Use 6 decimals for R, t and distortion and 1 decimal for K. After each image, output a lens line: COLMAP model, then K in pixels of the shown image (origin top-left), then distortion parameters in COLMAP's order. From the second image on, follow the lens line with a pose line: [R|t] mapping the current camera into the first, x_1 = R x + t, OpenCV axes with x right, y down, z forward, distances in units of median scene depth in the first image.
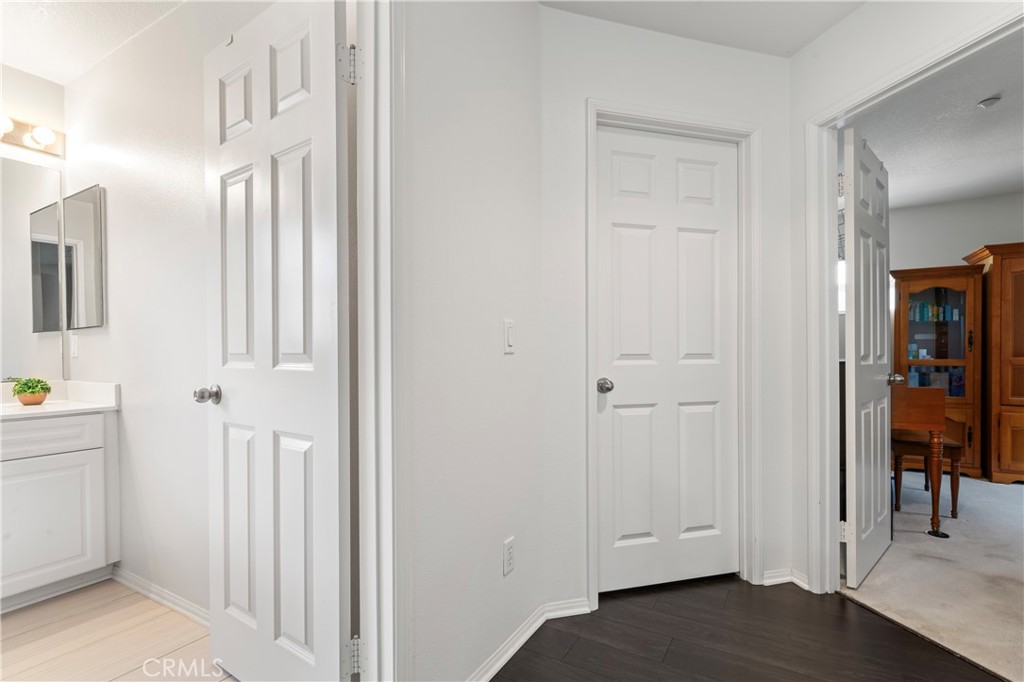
lens RADIAL K [[470.1, 0, 524.1], [0, 470.1, 360.5], [0, 0, 1]] dist [0.001653, 0.000574]
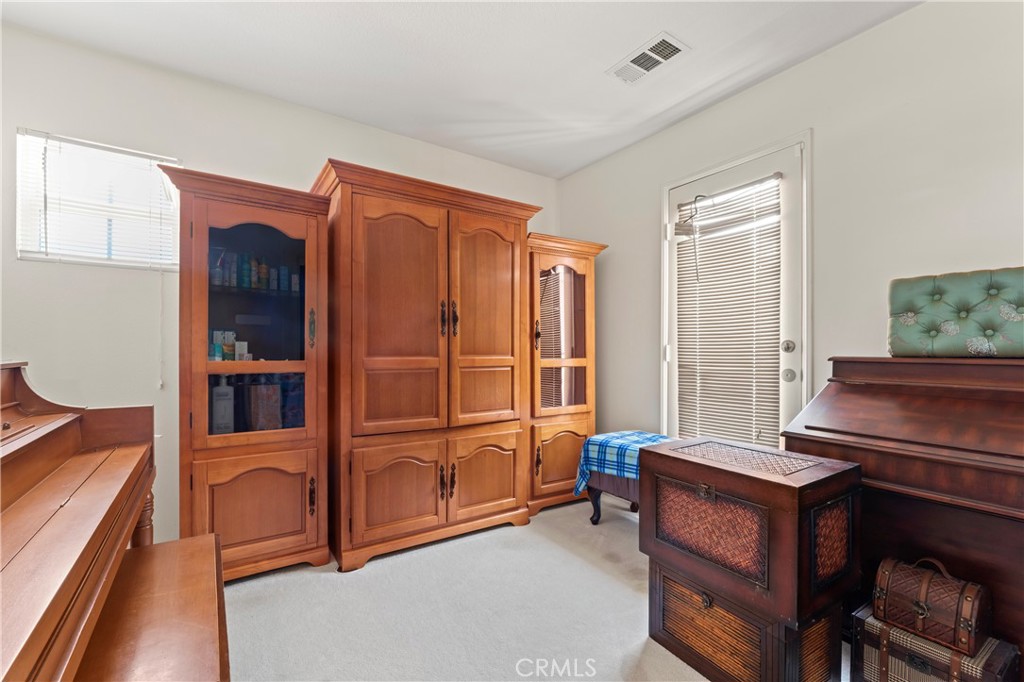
lens RADIAL K [[440.8, 0, 510.7], [0, 440.8, 352.1], [0, 0, 1]] dist [0.002401, -0.000673]
pose [[0.424801, 0.007431, 0.905256, 0.567277], [0.011246, 0.999846, -0.013485, -0.001971], [-0.905217, 0.015909, 0.424652, 0.556441]]
